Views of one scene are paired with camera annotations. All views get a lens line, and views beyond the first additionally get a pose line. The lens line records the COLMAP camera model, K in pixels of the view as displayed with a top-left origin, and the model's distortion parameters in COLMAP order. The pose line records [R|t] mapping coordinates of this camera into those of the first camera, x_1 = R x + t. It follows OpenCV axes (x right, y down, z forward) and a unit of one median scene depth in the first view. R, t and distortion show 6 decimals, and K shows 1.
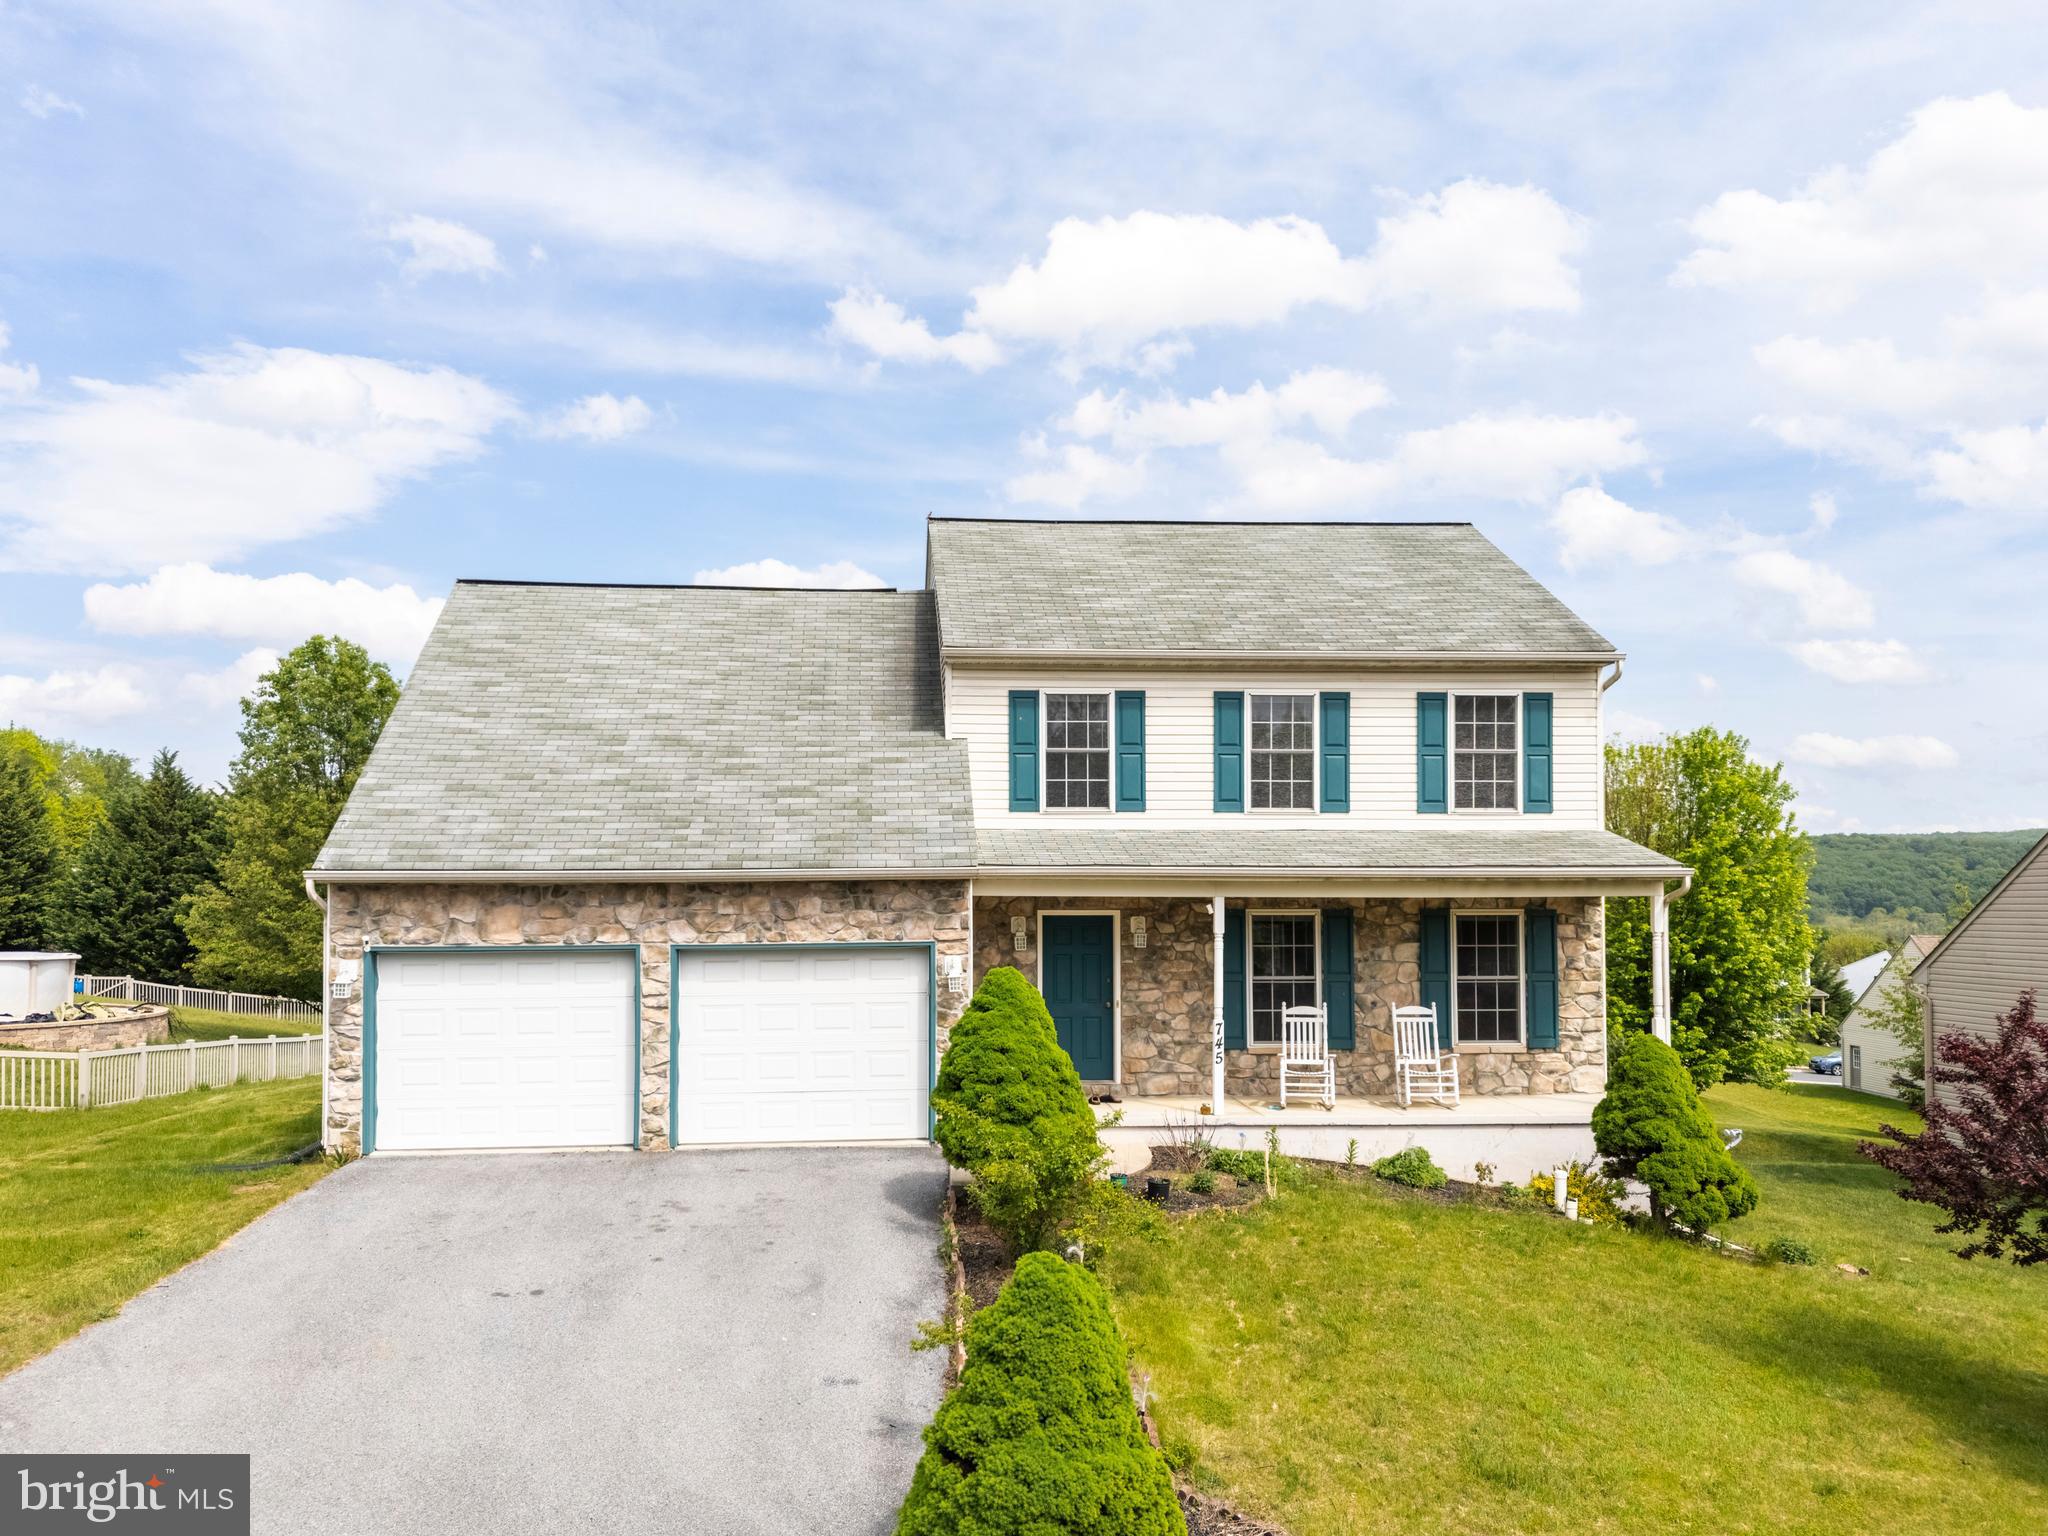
lens RADIAL K [[1681.9, 0, 967.8], [0, 1681.9, 803.6], [0, 0, 1]] dist [0.040983, -0.000678]
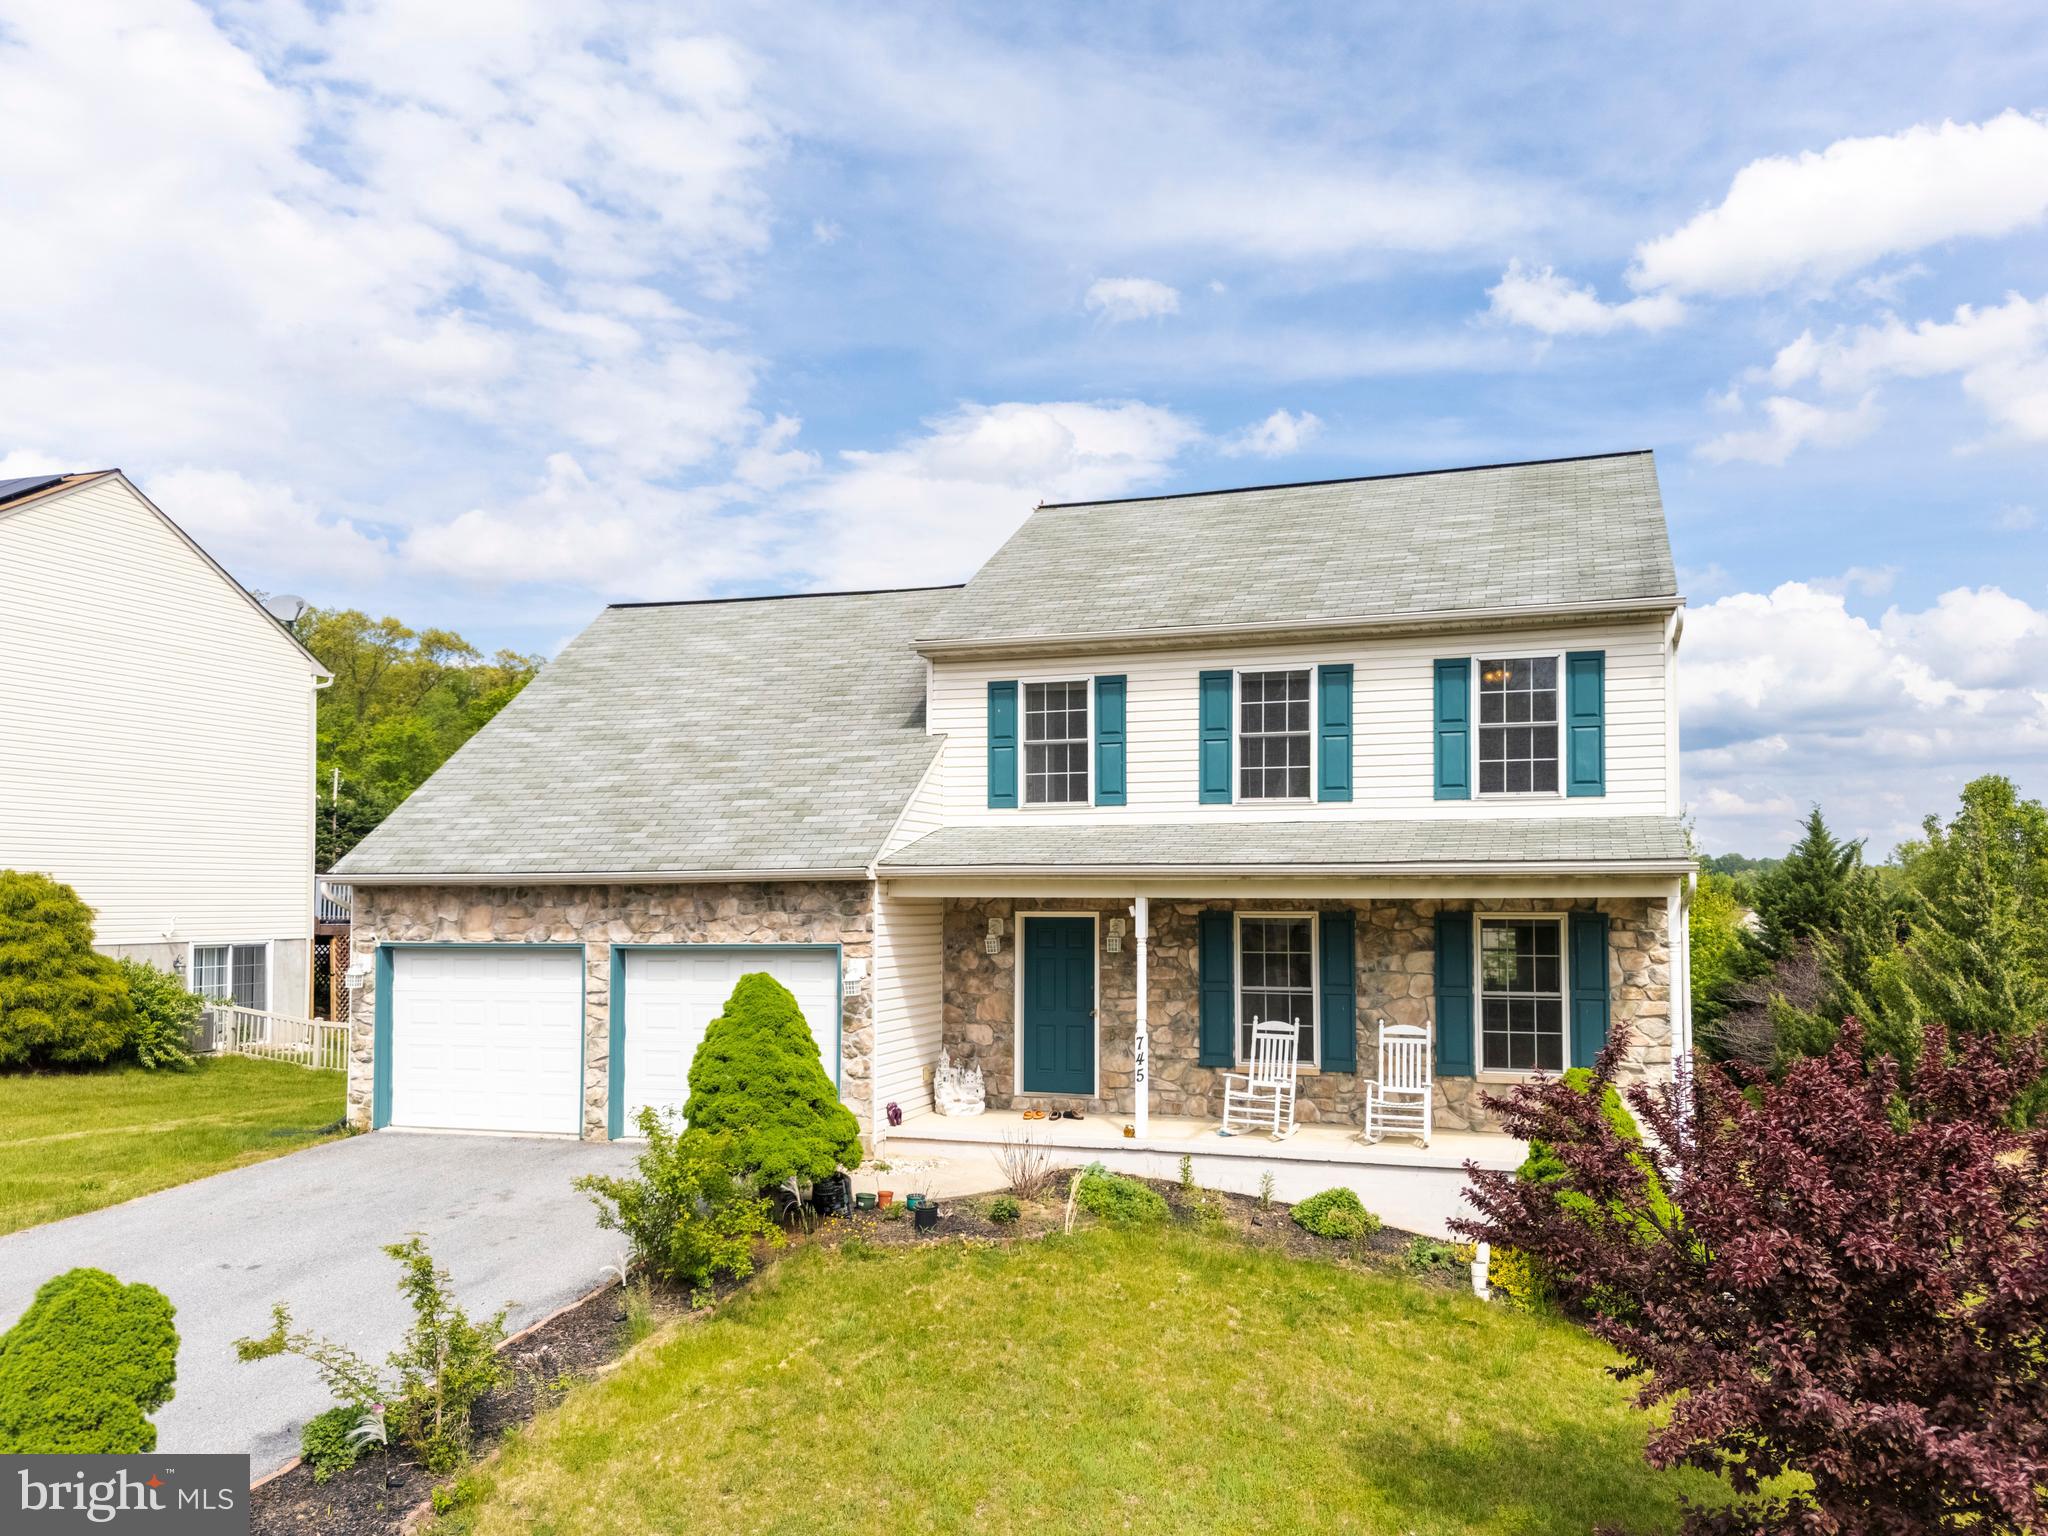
lens RADIAL K [[1679.7, 0, 994.8], [0, 1679.7, 772.5], [0, 0, 1]] dist [0.029195, -0.000969]
pose [[0.913211, -0.029244, -0.406437, 0.422147], [0.023980, 0.999550, -0.018038, 0.001799], [0.406781, 0.006726, 0.913501, 0.129460]]
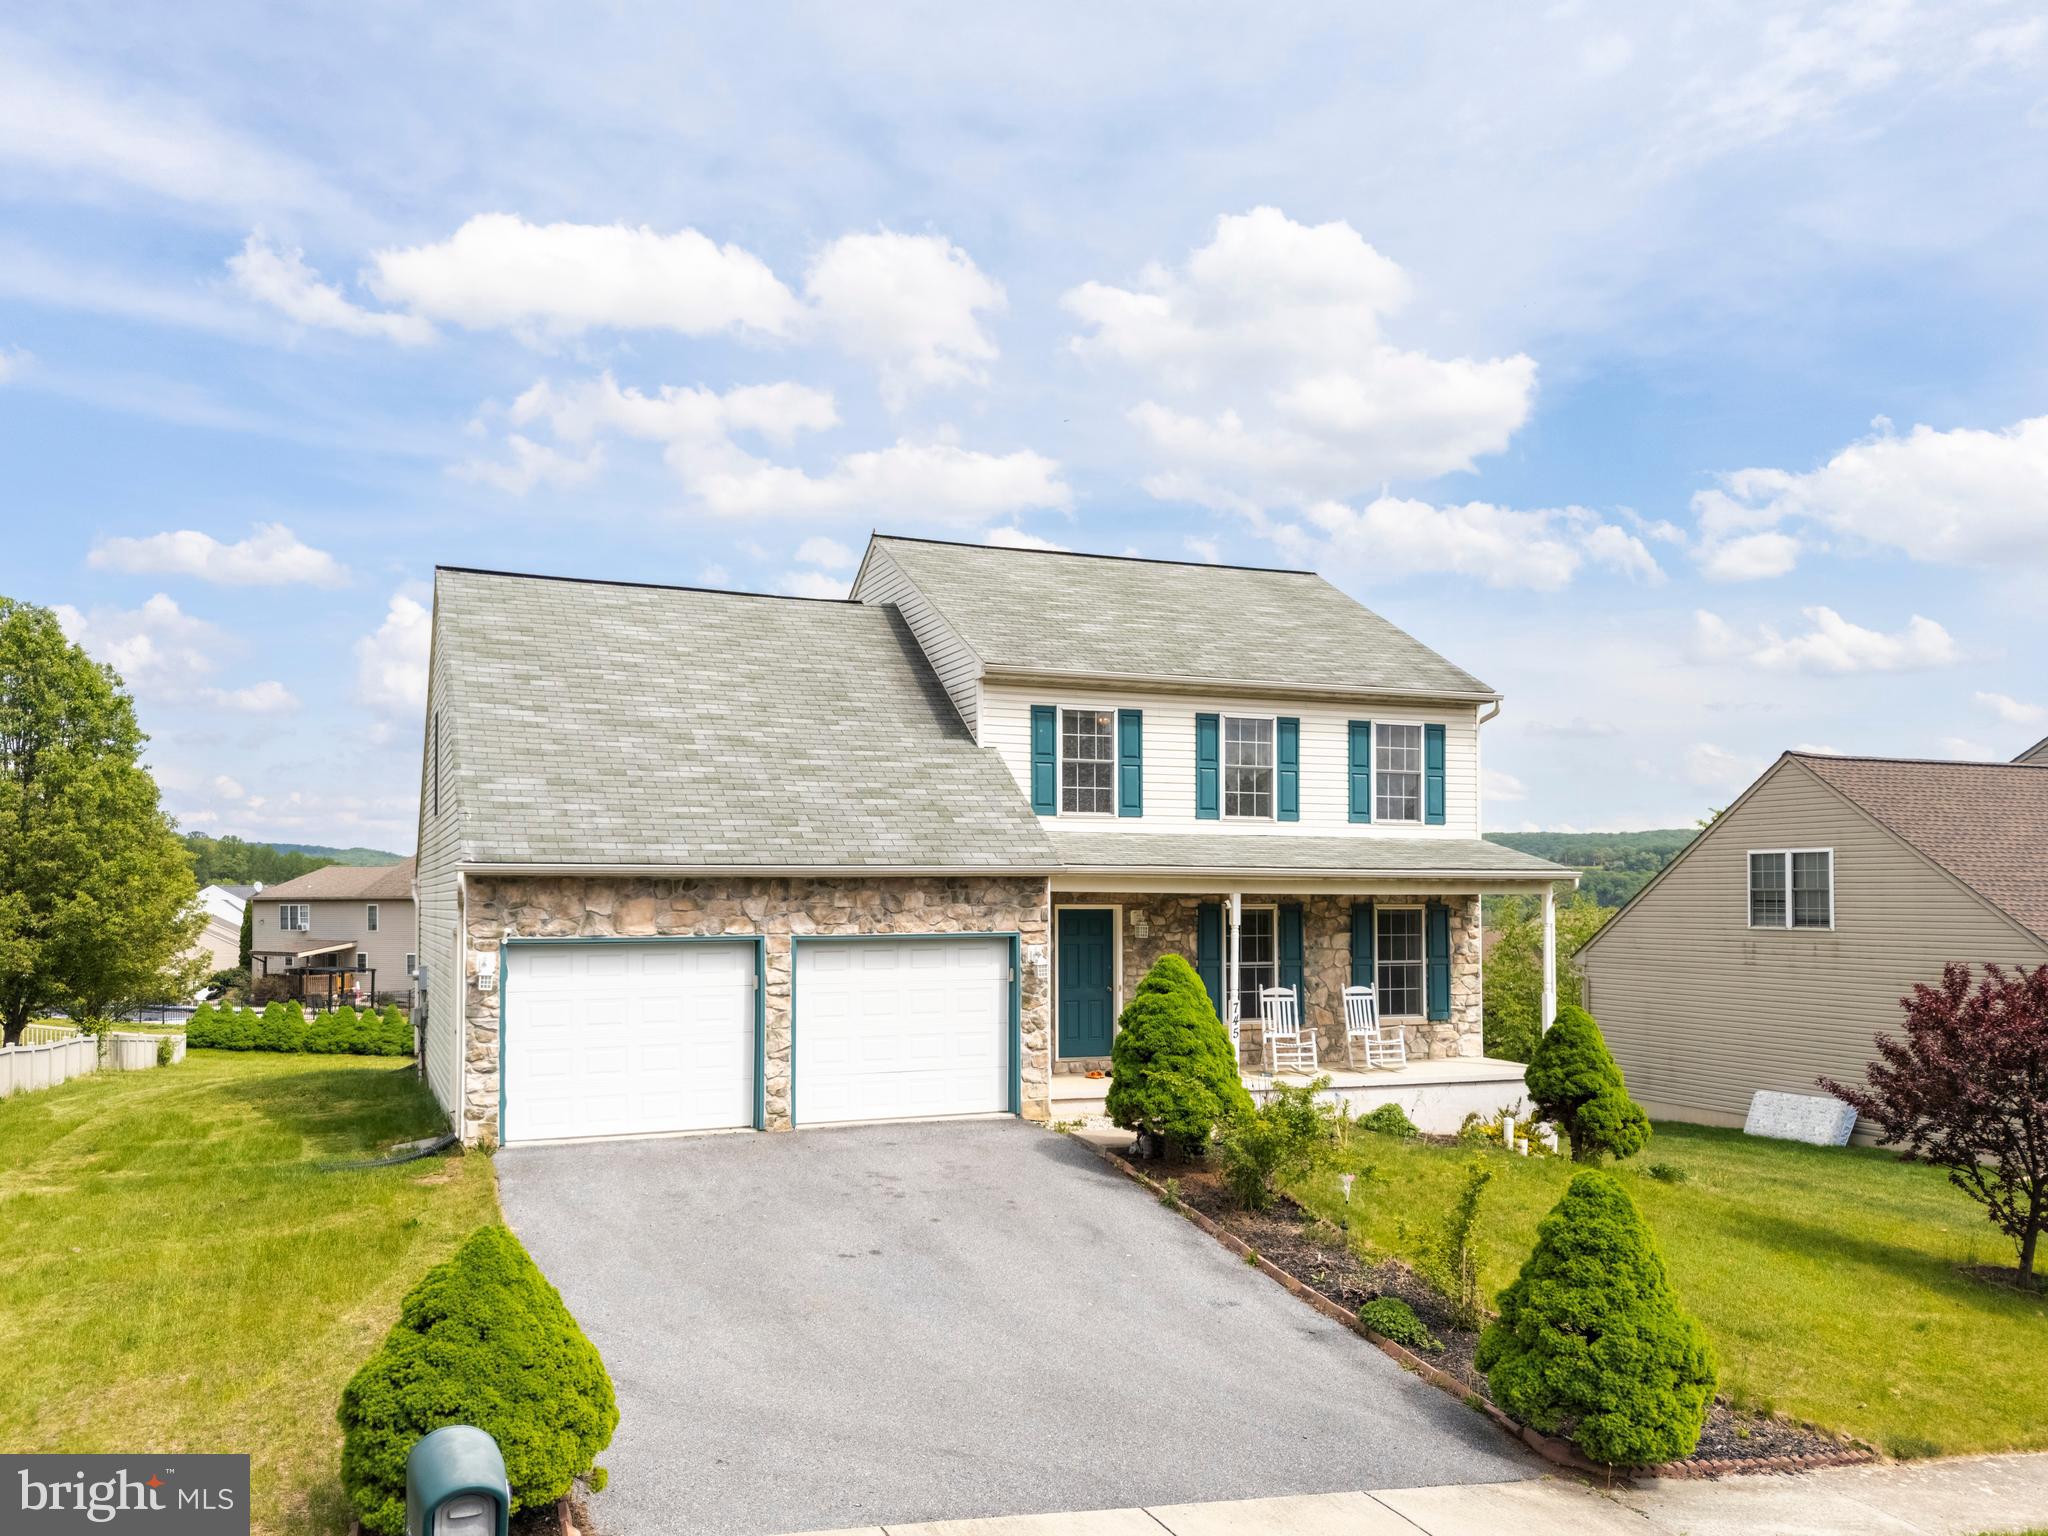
lens RADIAL K [[1681.9, 0, 967.8], [0, 1681.9, 803.6], [0, 0, 1]] dist [0.040983, -0.000678]
pose [[0.949197, 0.021366, 0.313957, -0.365500], [-0.022350, 0.999750, -0.000466, -0.001266], [-0.313888, -0.006575, 0.949437, -0.034653]]
